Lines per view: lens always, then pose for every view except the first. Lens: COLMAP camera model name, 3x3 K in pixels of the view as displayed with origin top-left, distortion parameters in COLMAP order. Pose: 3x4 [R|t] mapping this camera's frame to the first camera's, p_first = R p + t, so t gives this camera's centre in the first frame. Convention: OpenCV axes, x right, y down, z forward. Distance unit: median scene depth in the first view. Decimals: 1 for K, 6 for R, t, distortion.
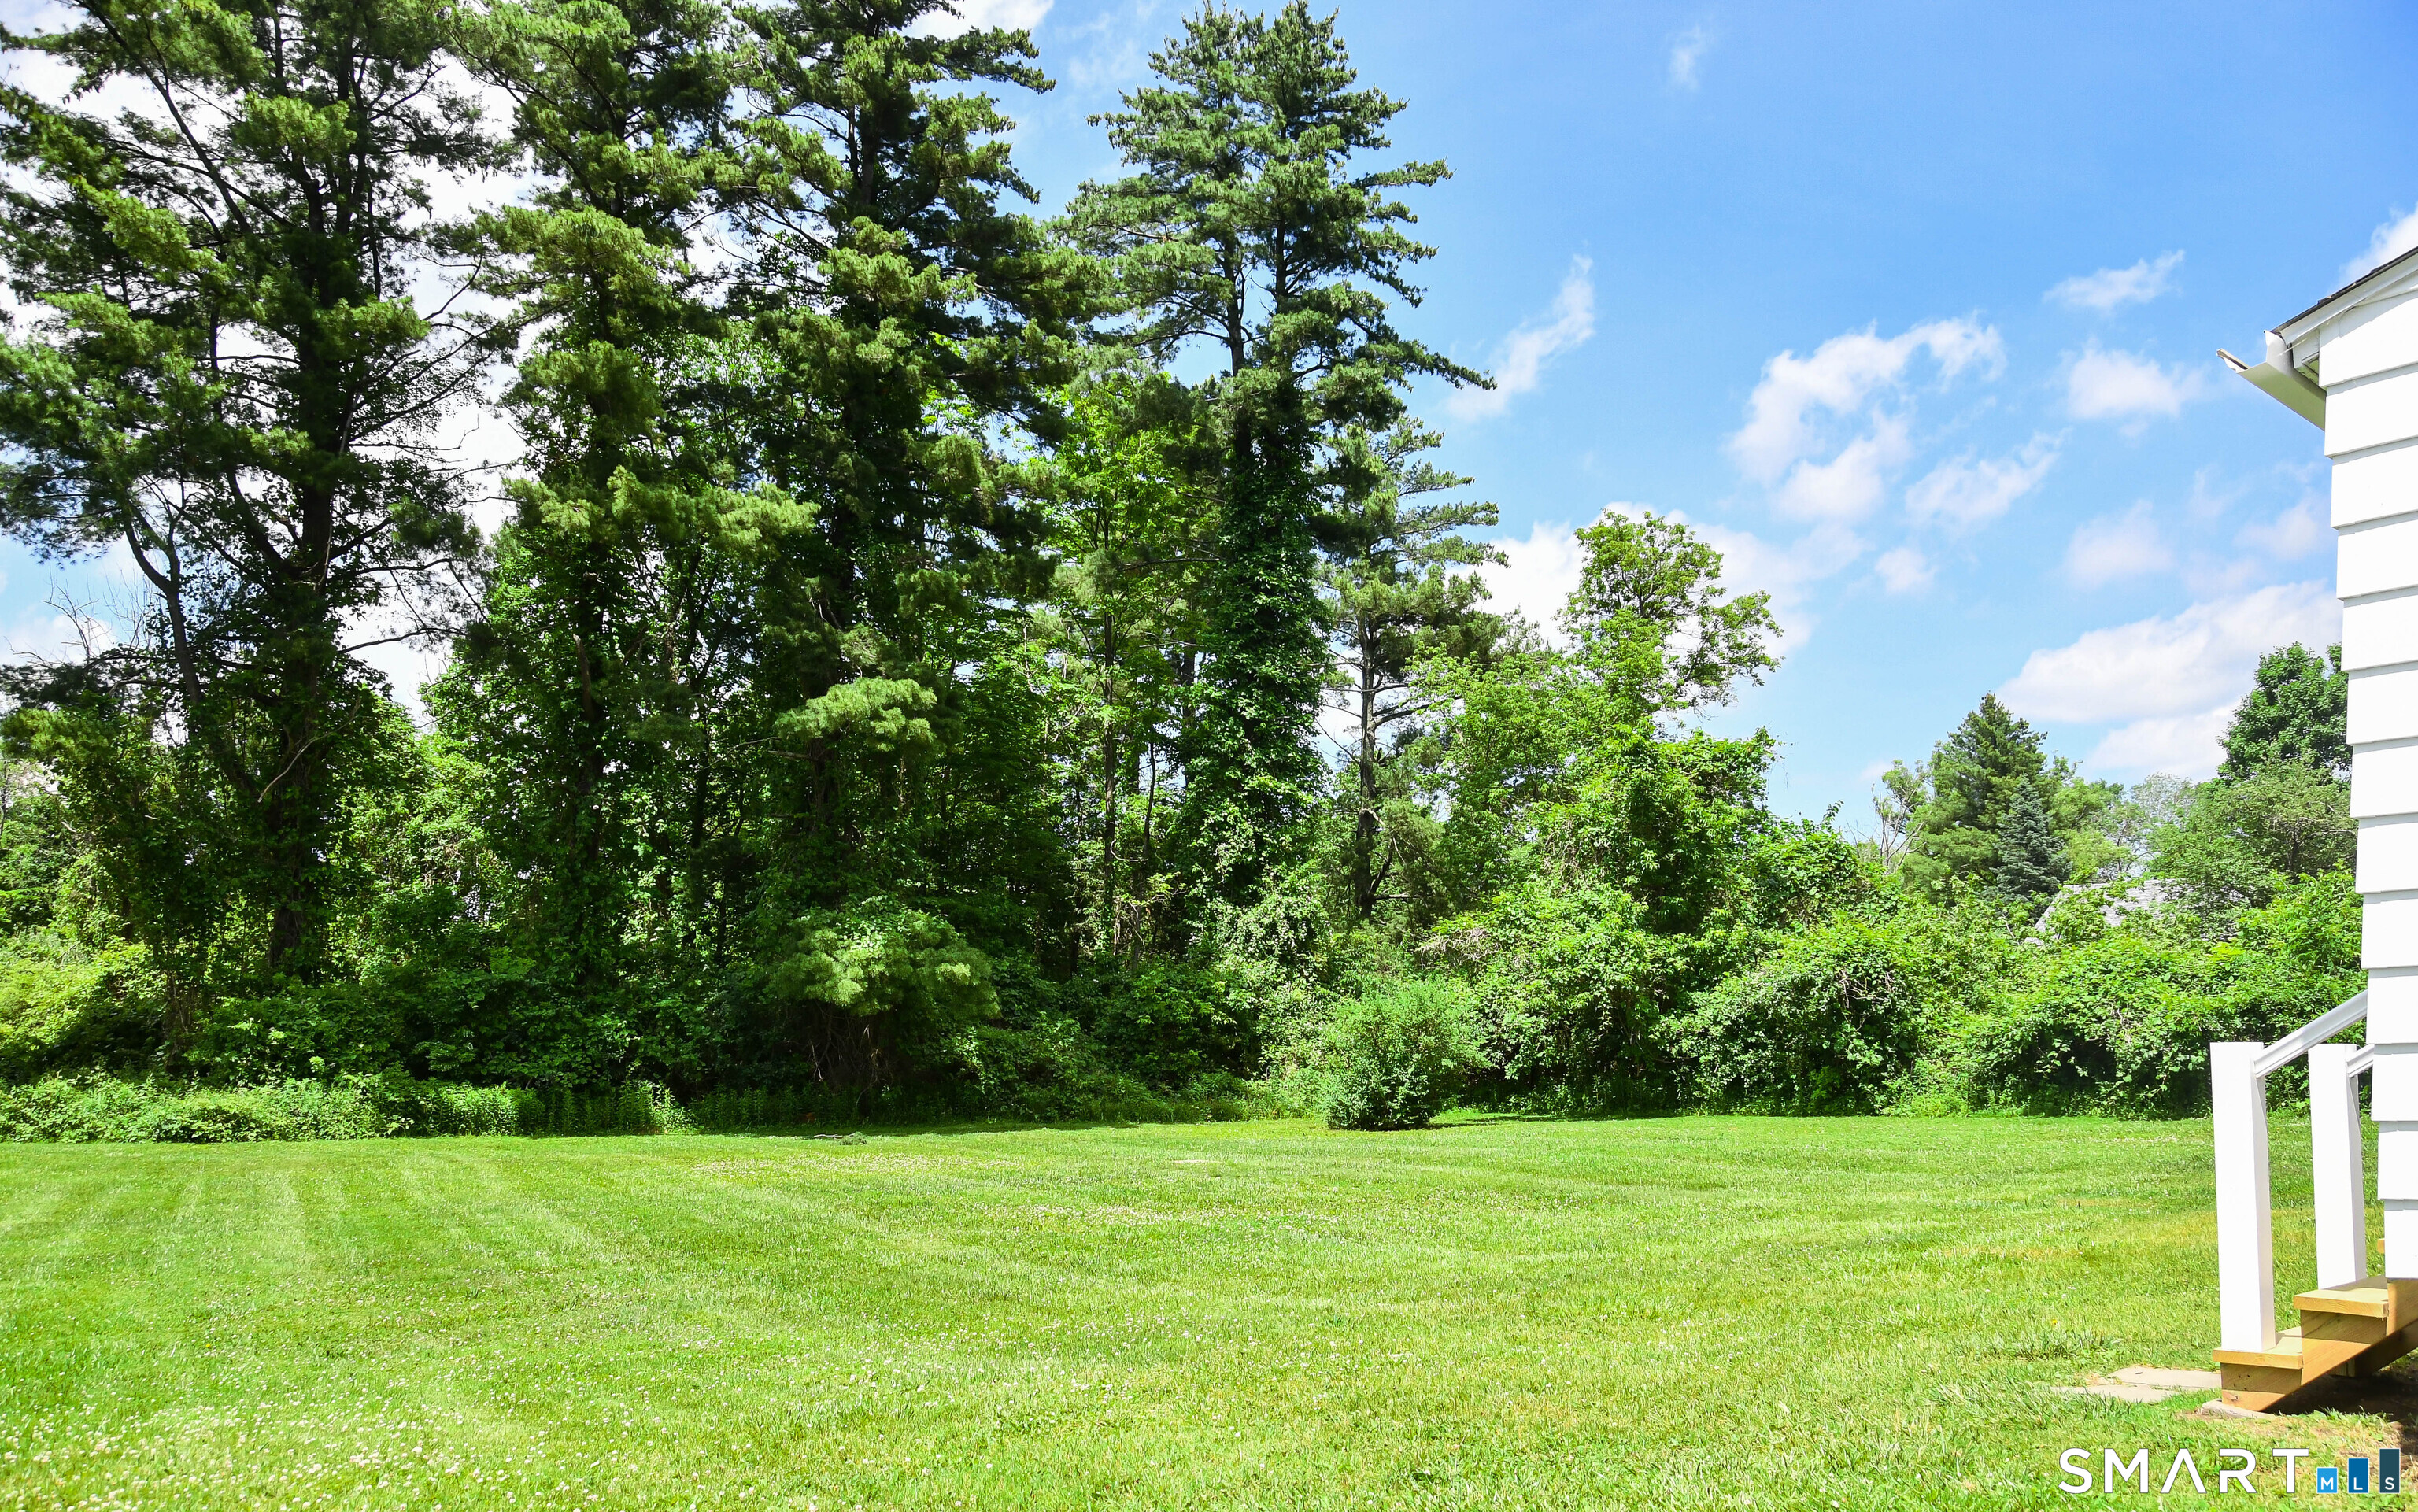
lens RADIAL K [[1940.9, 0, 1209.0], [0, 1940.9, 756.0], [0, 0, 1]] dist [-0.178028, 0.209340]
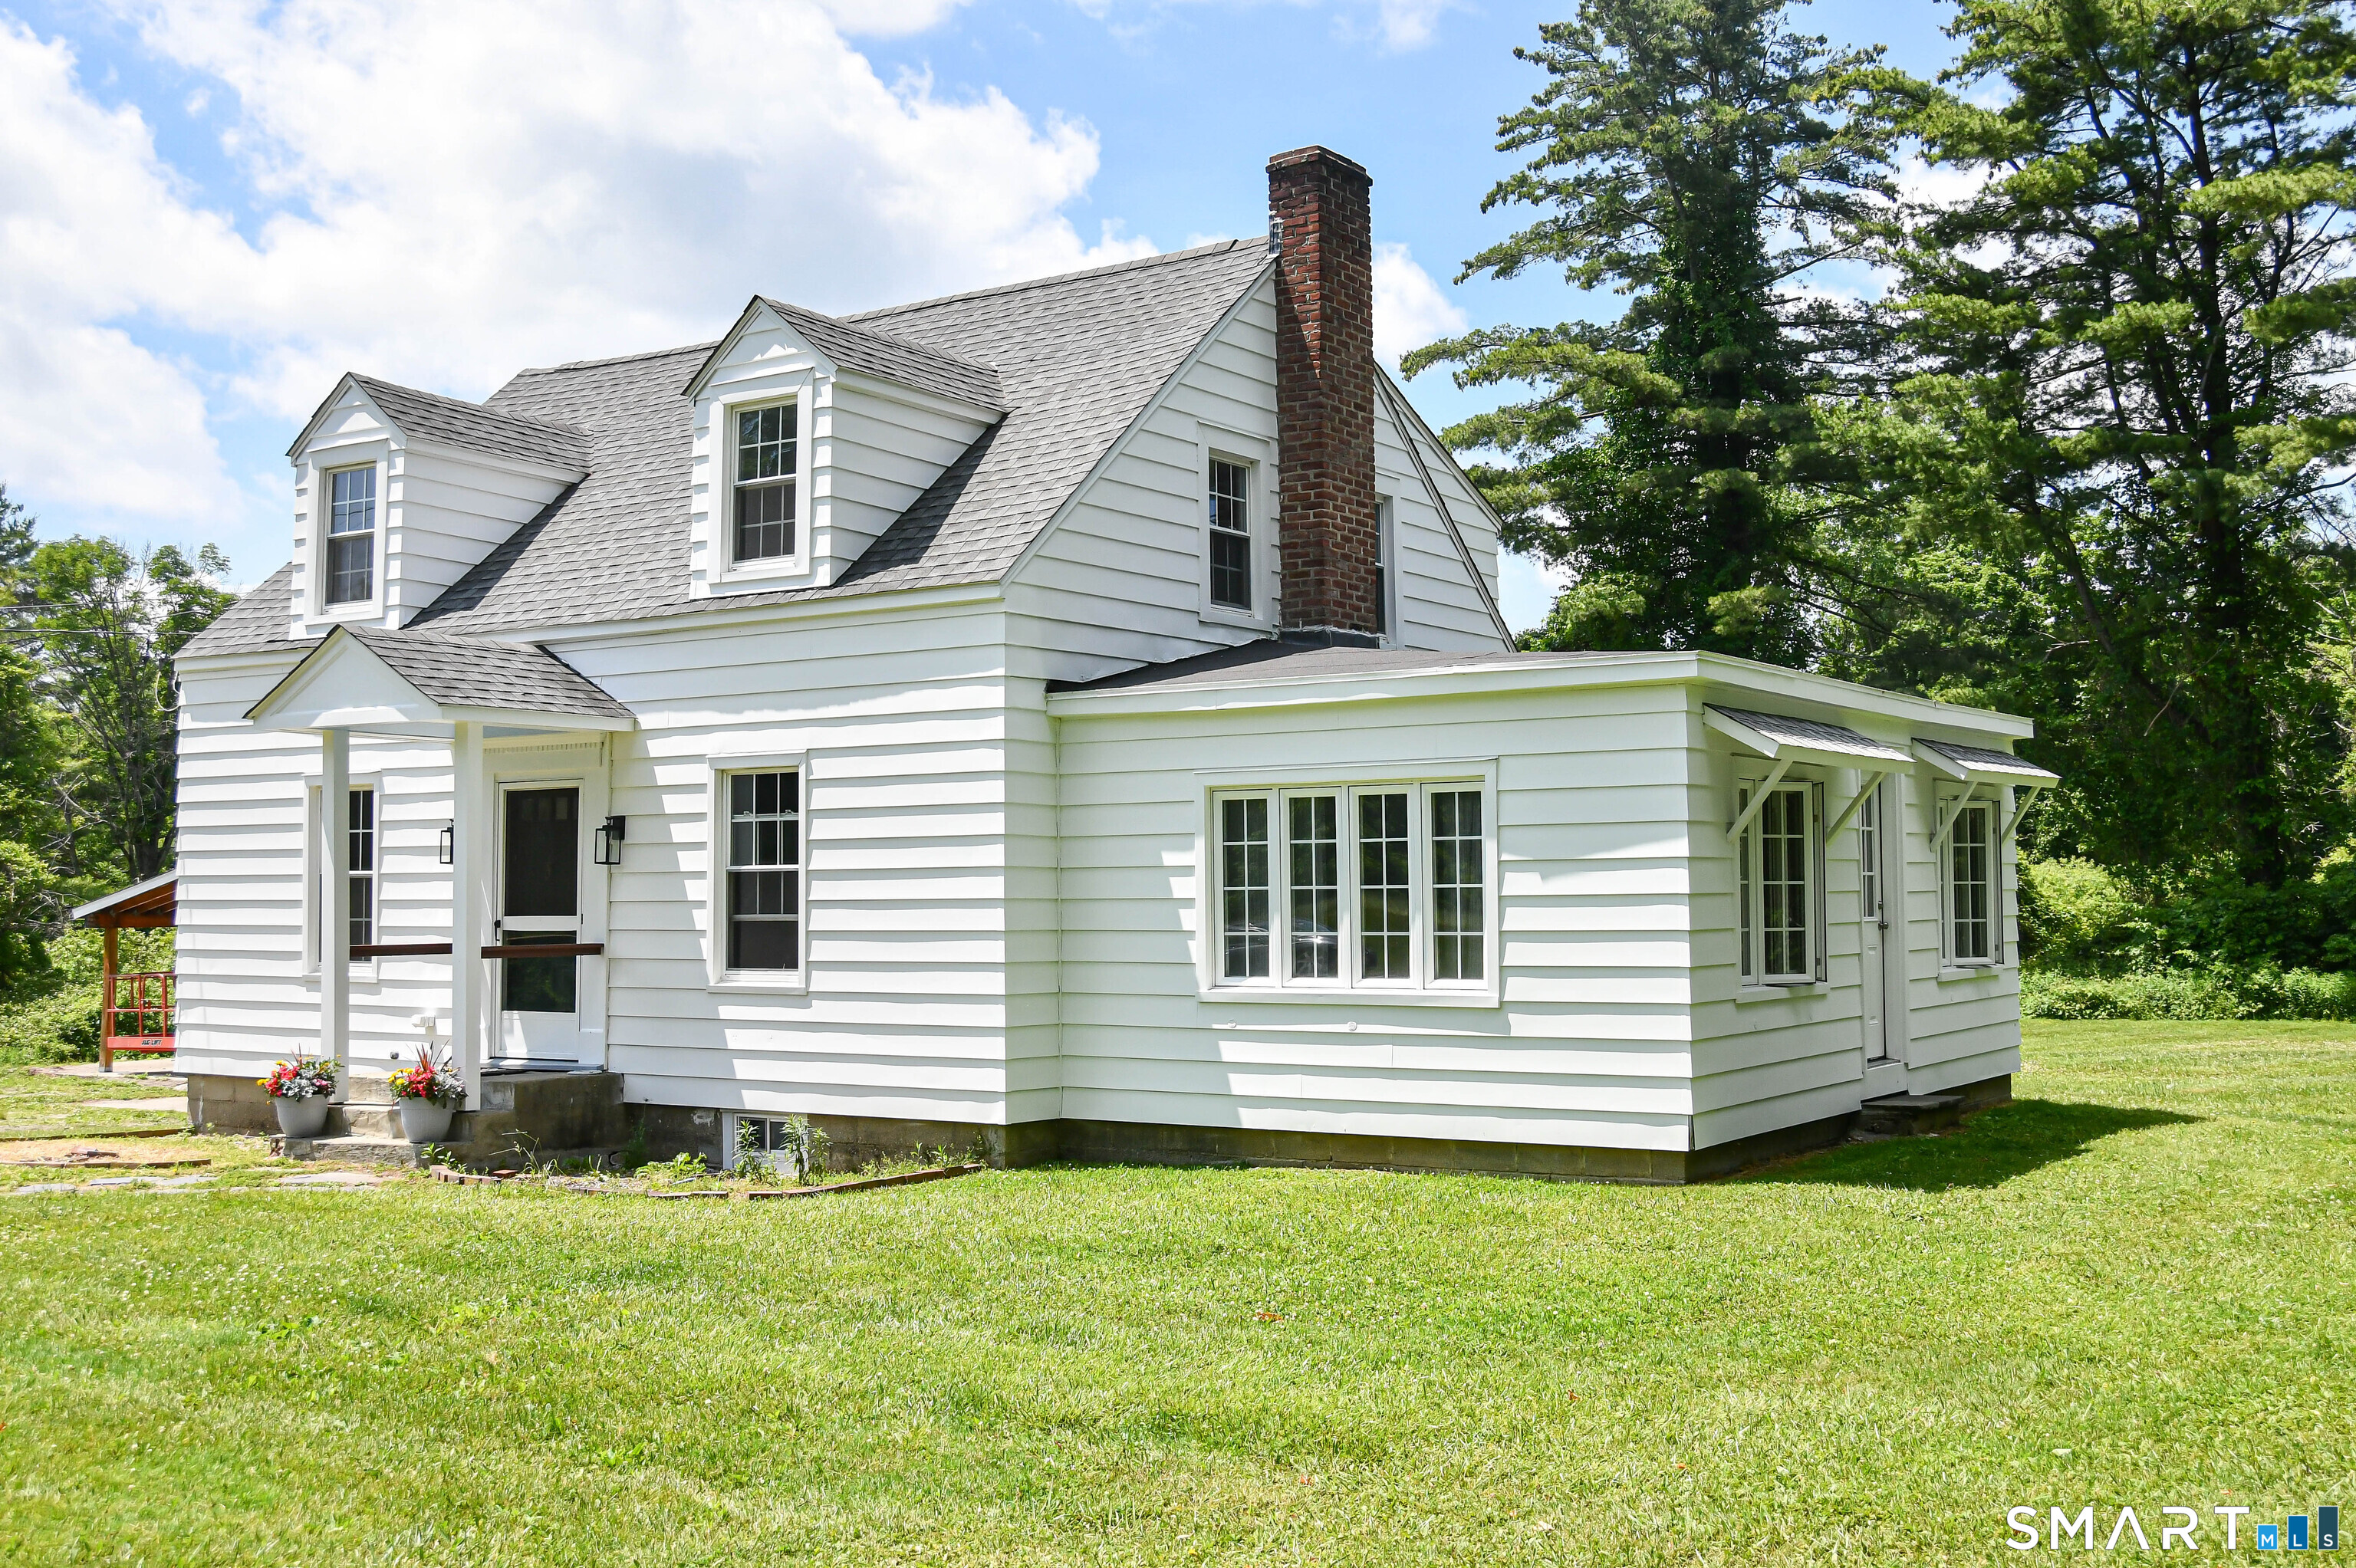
lens RADIAL K [[2420.1, 0, 1178.0], [0, 2420.1, 784.0], [0, 0, 1]] dist [0.012037, 0.013251]
pose [[0.285538, -0.061370, -0.956400, 0.751576], [0.156980, 0.987464, -0.016496, -0.018037], [0.945423, -0.145426, 0.291593, -0.034332]]
